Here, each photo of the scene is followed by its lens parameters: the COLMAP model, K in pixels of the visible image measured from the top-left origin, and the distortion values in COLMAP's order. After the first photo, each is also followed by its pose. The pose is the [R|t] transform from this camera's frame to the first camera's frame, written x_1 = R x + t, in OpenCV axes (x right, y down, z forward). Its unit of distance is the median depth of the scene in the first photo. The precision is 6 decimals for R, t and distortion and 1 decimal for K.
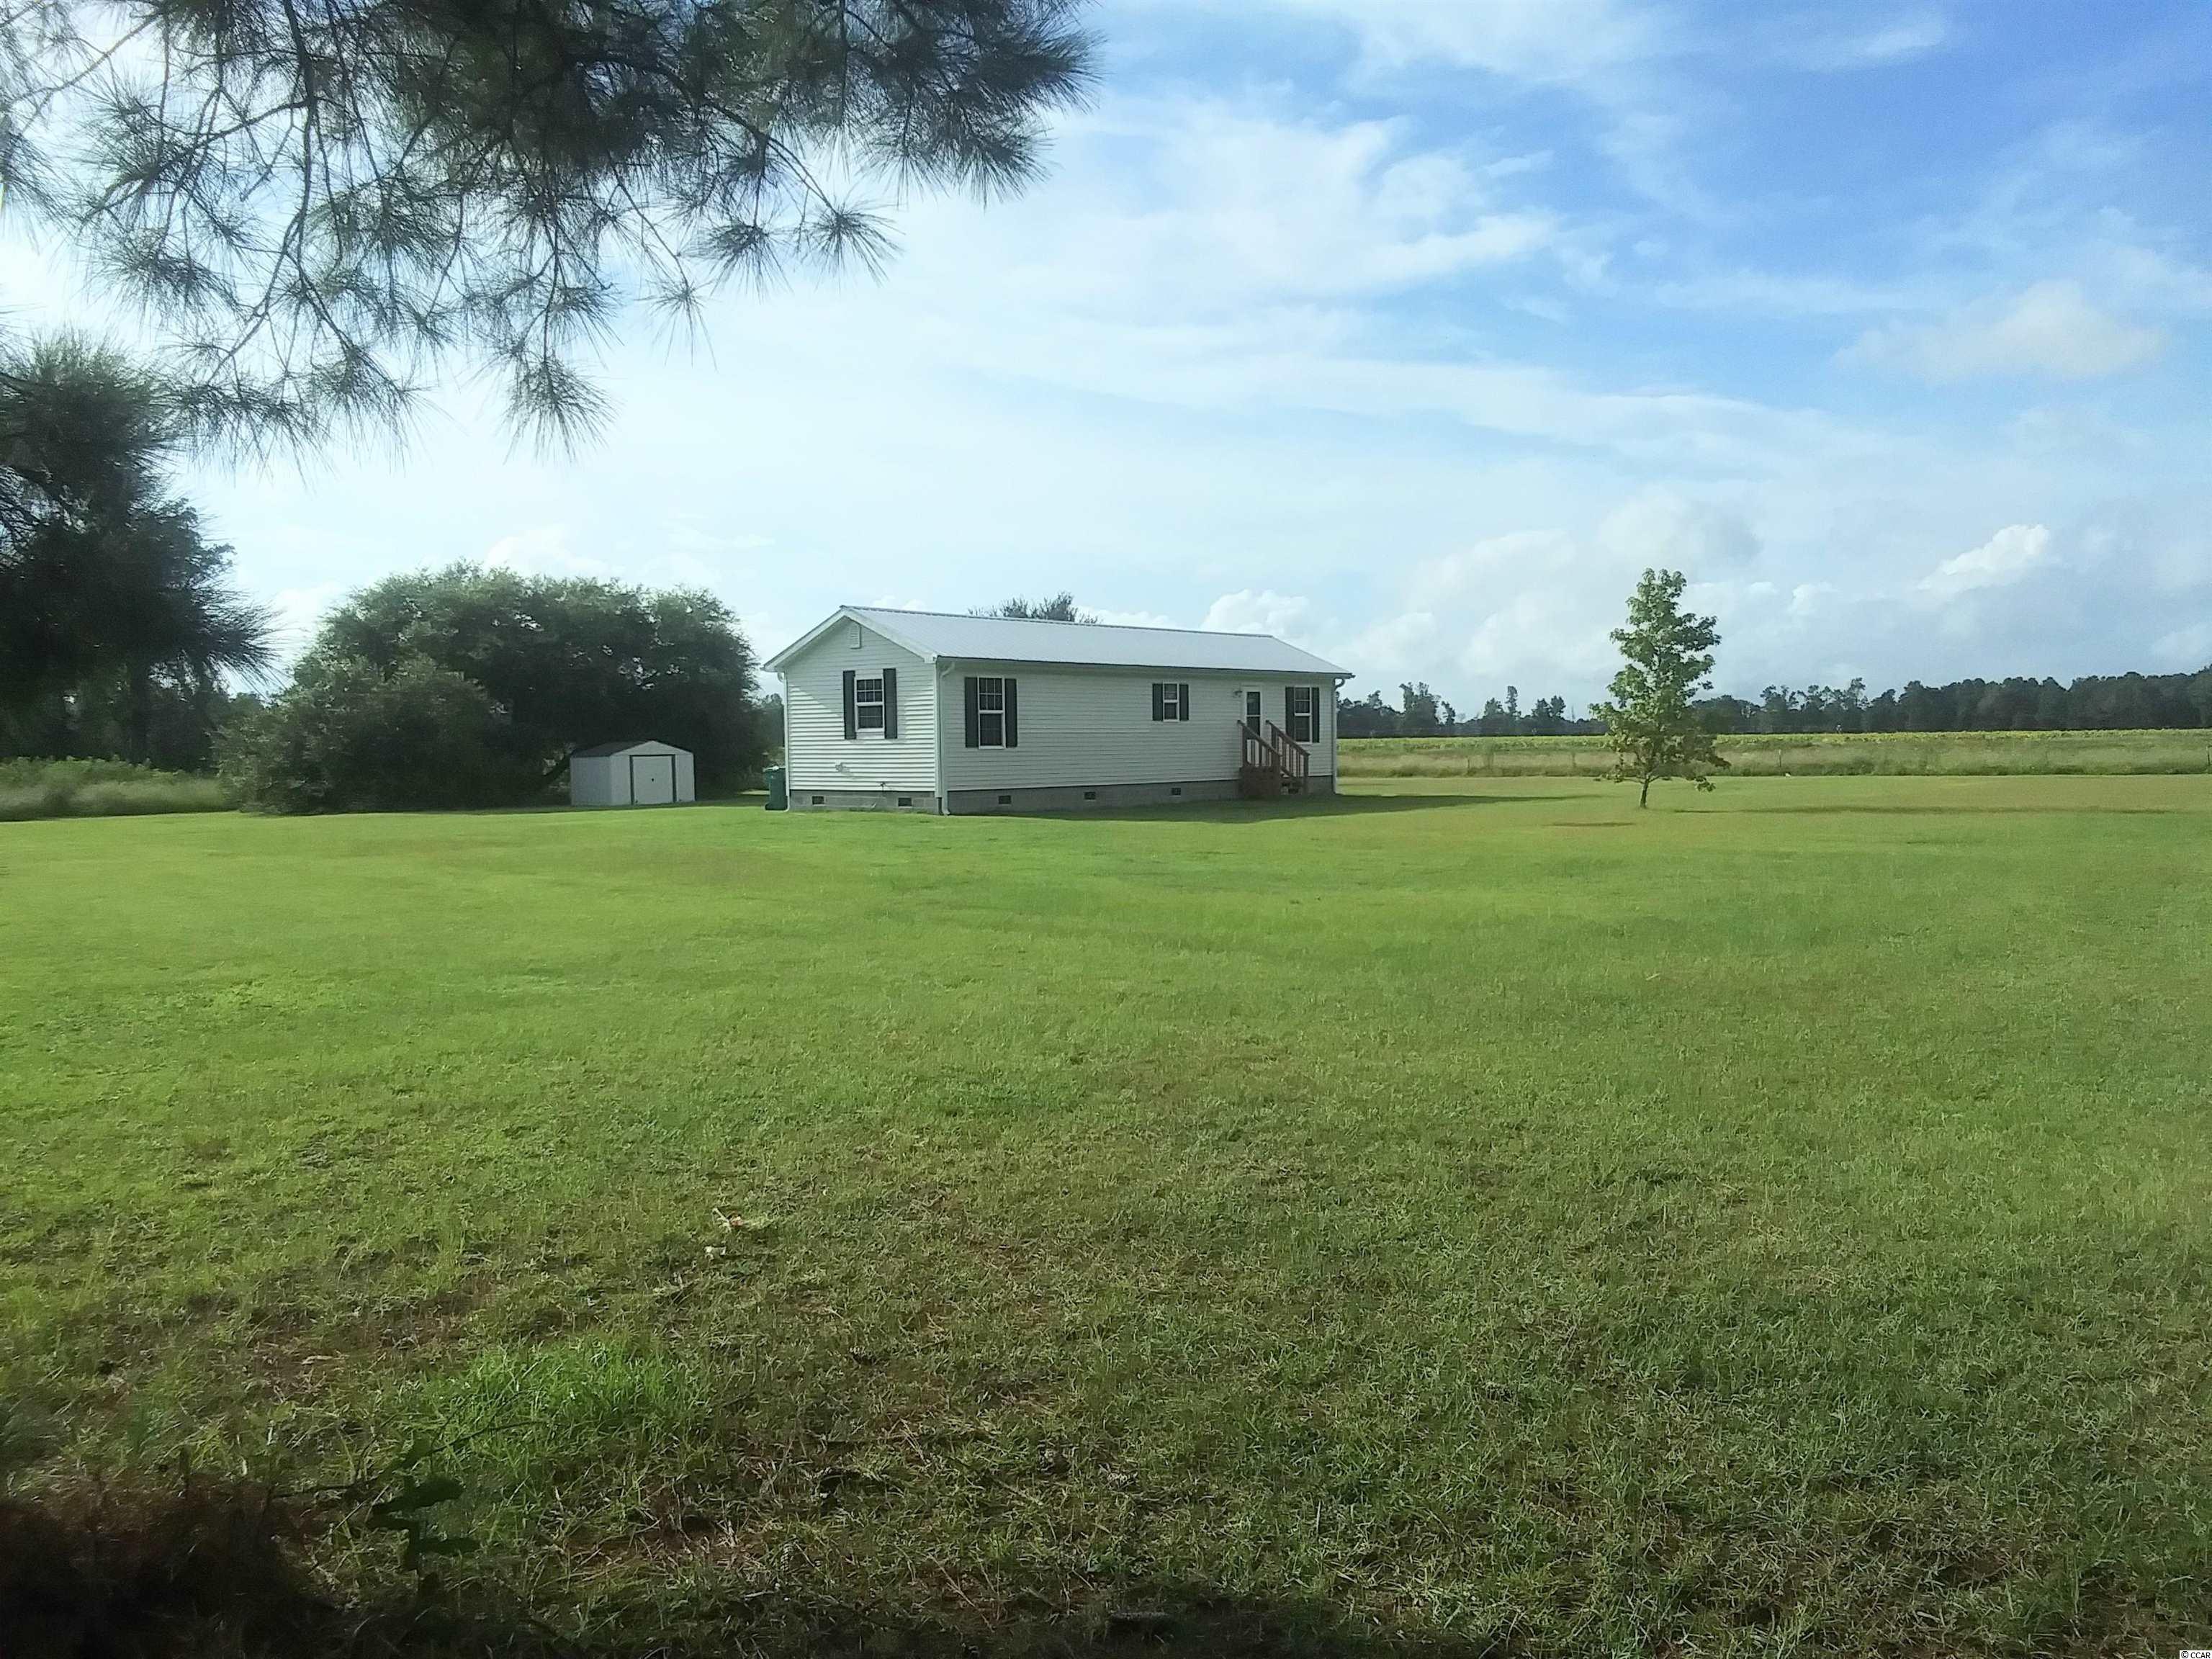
lens RADIAL K [[1703.7, 0, 1115.6], [0, 1703.7, 843.7], [0, 0, 1]] dist [0.048082, -0.092874]
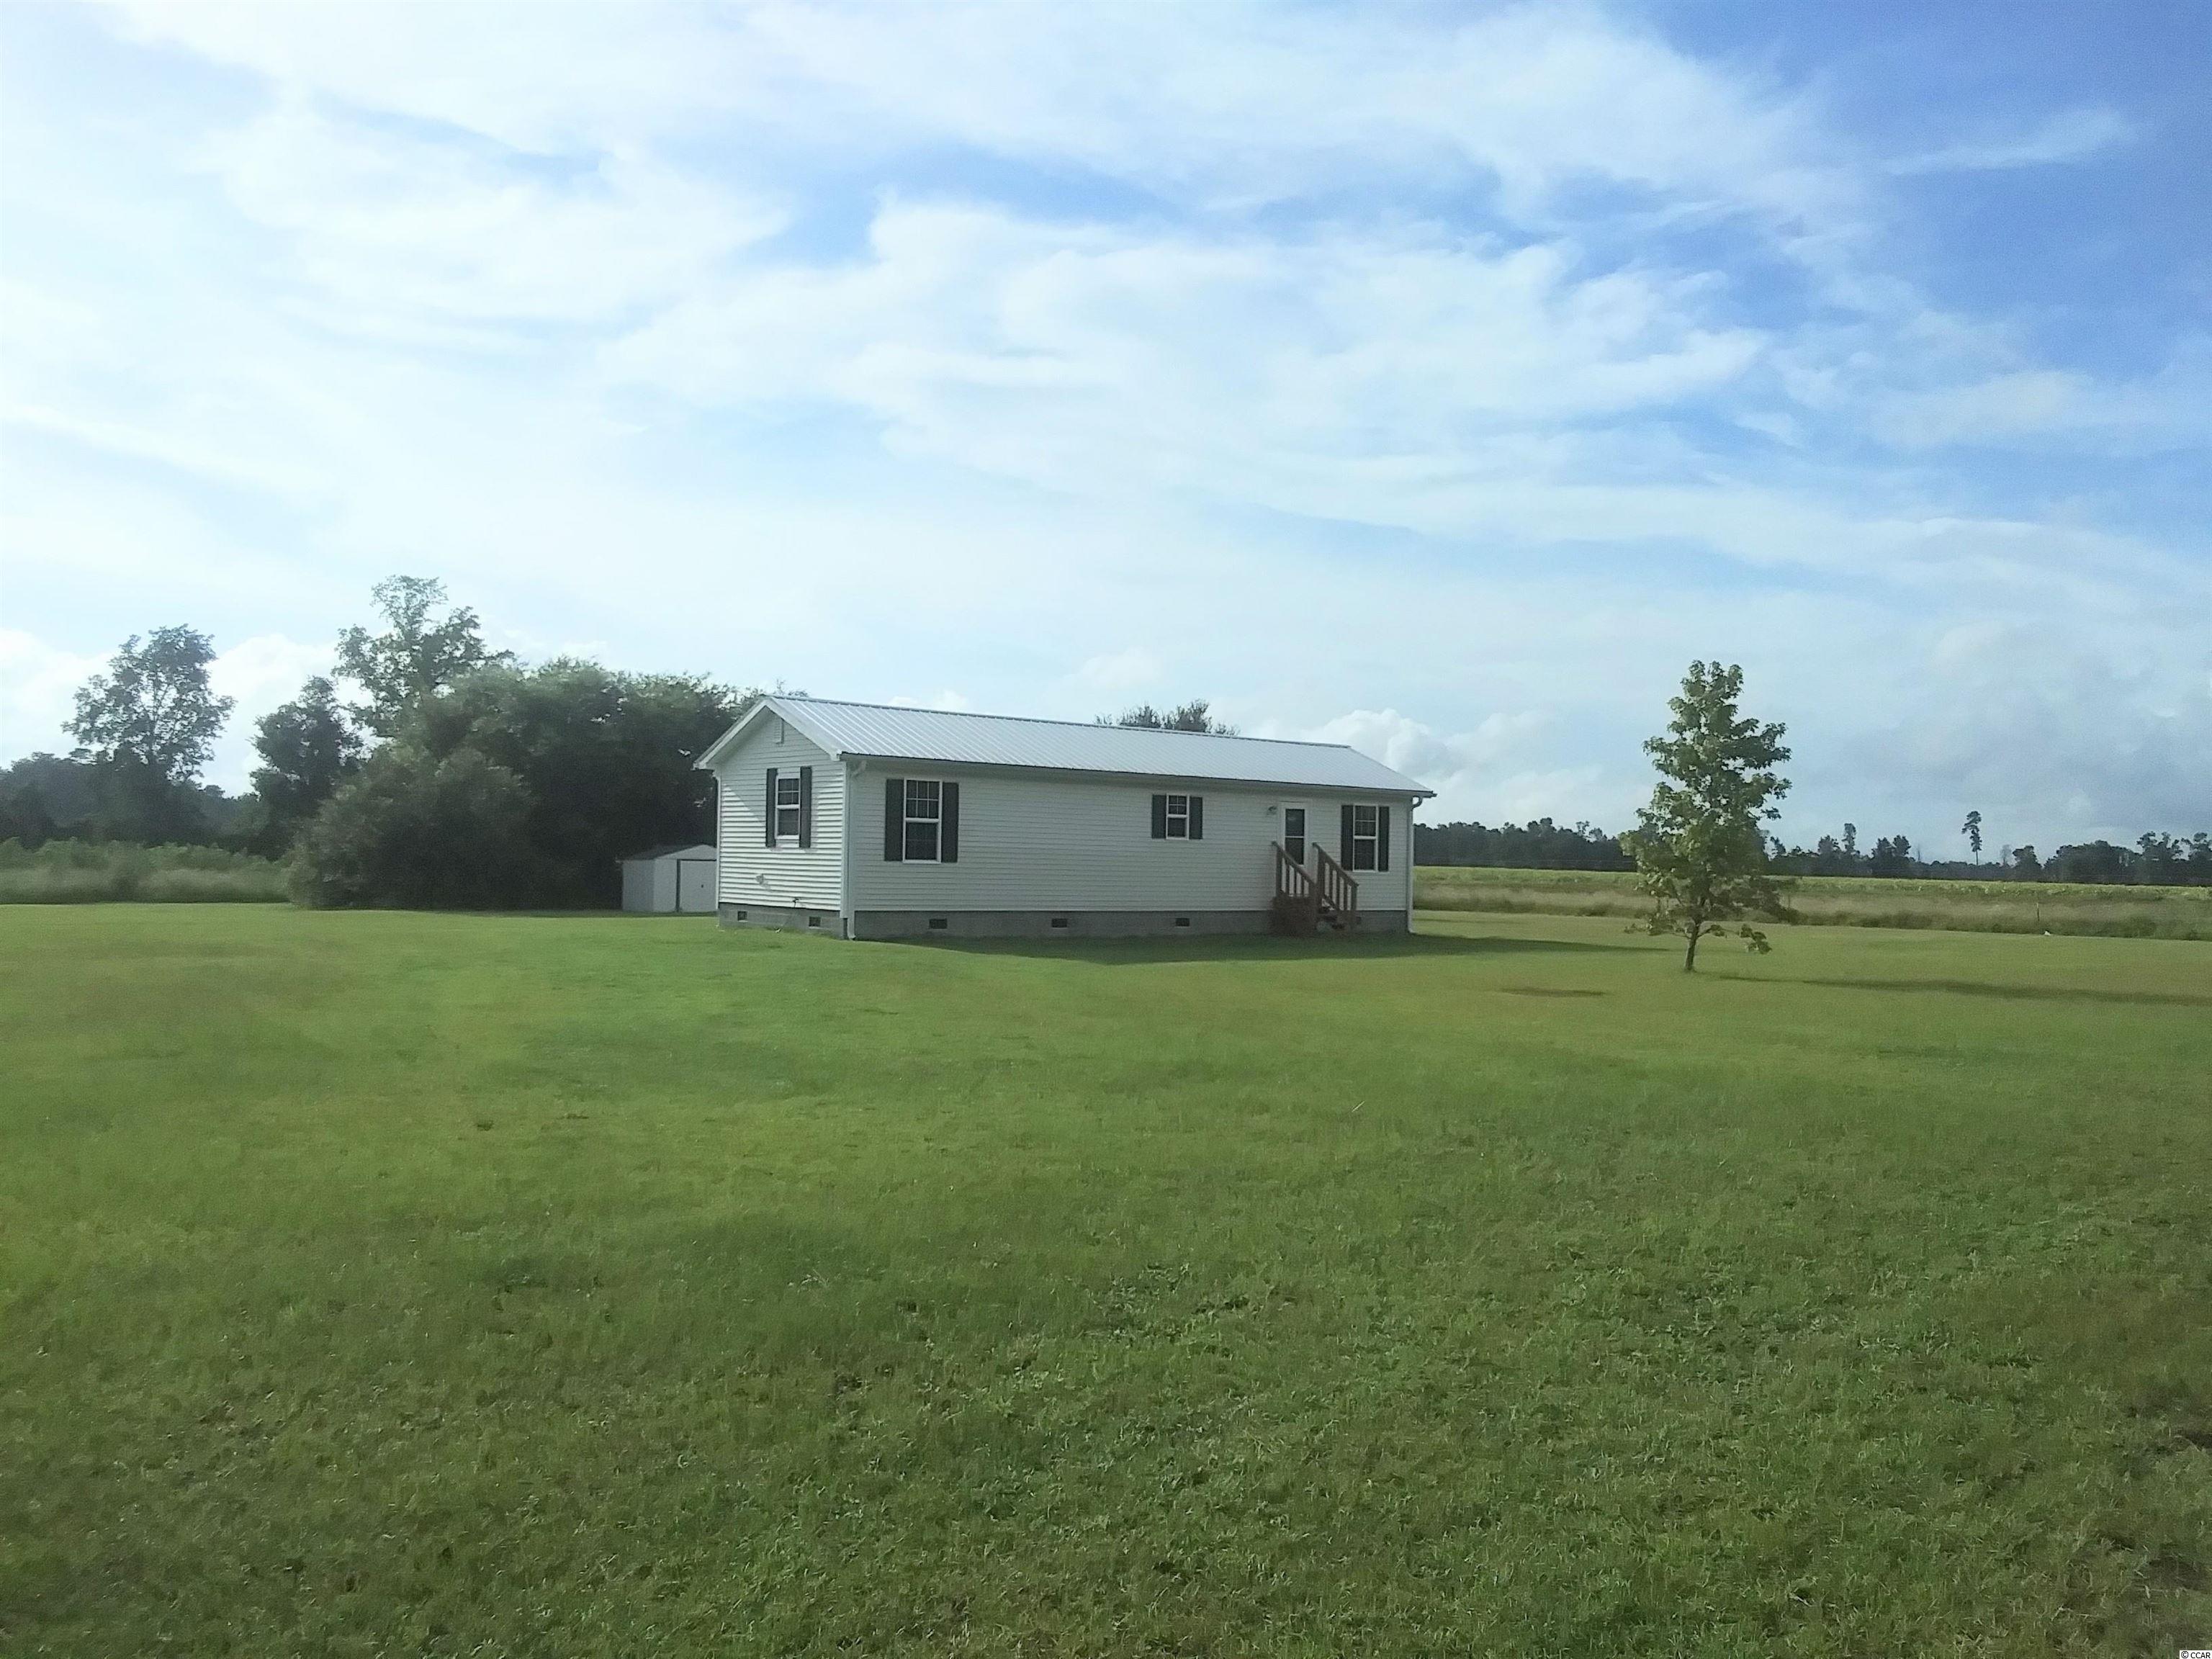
lens RADIAL K [[1703.7, 0, 1115.6], [0, 1703.7, 843.7], [0, 0, 1]] dist [0.048082, -0.092874]
pose [[0.982213, 0.033363, -0.184784, 0.159743], [-0.046254, 0.996754, -0.065896, -0.012322], [0.181986, 0.073271, 0.980567, 0.160816]]
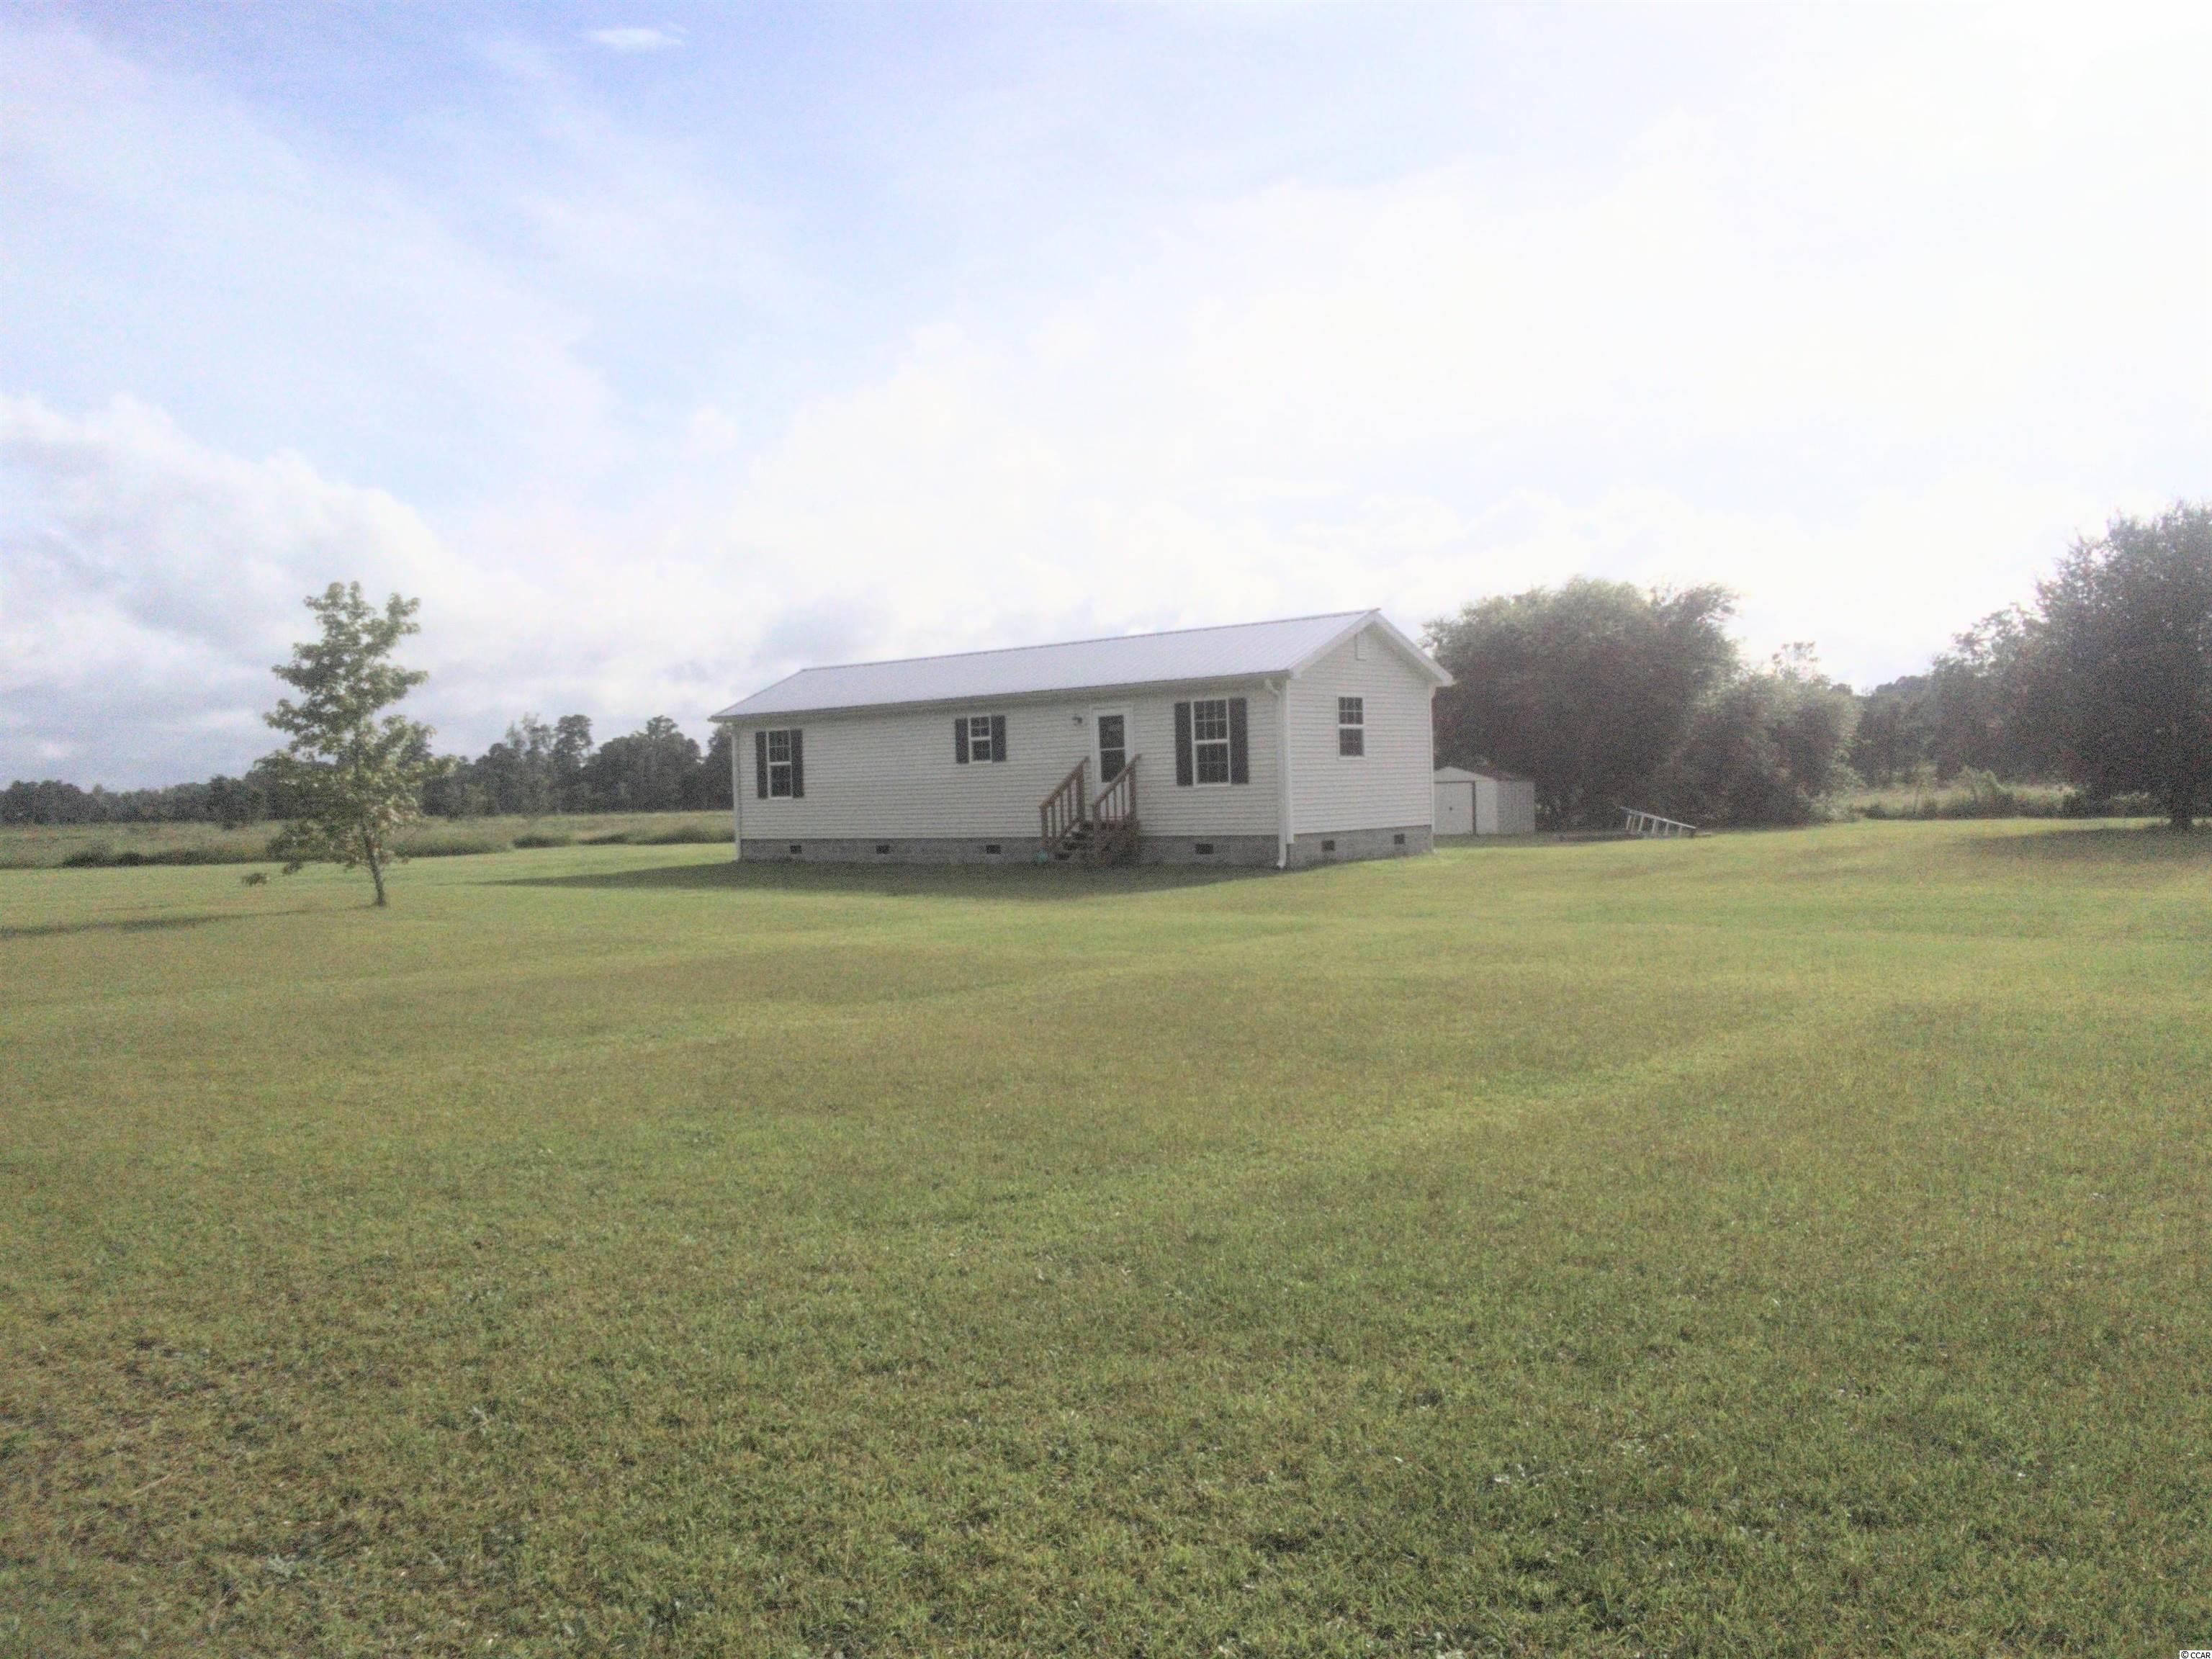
lens RADIAL K [[1712.1, 0, 1113.4], [0, 1712.1, 809.5], [0, 0, 1]] dist [0.051191, -0.087605]
pose [[0.003389, 0.025839, -0.999660, 0.850935], [-0.027702, 0.999285, 0.025735, -0.072617], [0.999610, 0.027605, 0.004103, 1.061212]]
